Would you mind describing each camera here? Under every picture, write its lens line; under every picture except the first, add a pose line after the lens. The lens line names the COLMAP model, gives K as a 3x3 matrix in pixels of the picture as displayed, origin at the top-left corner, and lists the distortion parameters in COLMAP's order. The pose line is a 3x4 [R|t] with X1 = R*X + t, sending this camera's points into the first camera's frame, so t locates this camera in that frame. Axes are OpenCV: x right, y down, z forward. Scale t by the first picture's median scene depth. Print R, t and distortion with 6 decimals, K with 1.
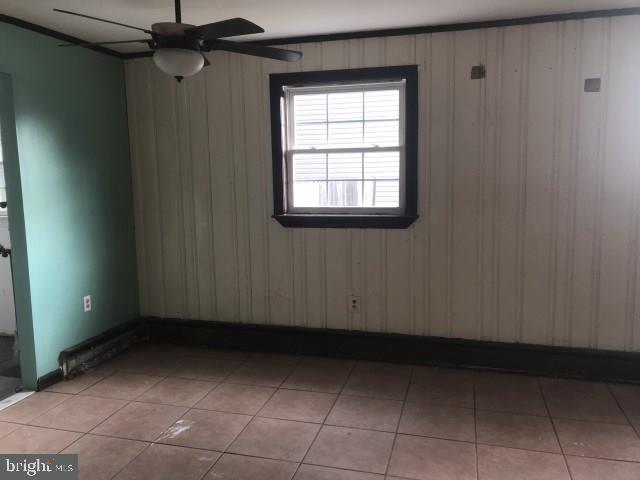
lens RADIAL K [[524.7, 0, 317.1], [0, 524.7, 239.0], [0, 0, 1]] dist [0.029352, -0.010393]
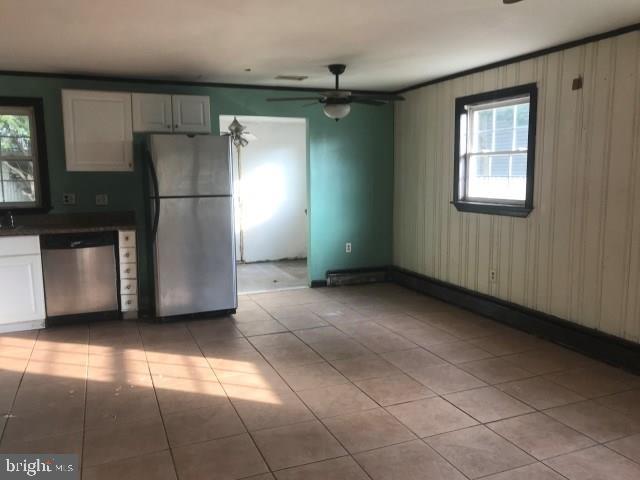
lens RADIAL K [[524.7, 0, 315.5], [0, 524.7, 242.3], [0, 0, 1]] dist [0.029352, -0.010393]
pose [[0.615282, 0.115315, -0.779828, 0.810302], [-0.098570, 0.992733, 0.069026, 0.000049], [0.782120, 0.034397, 0.622177, -0.128003]]
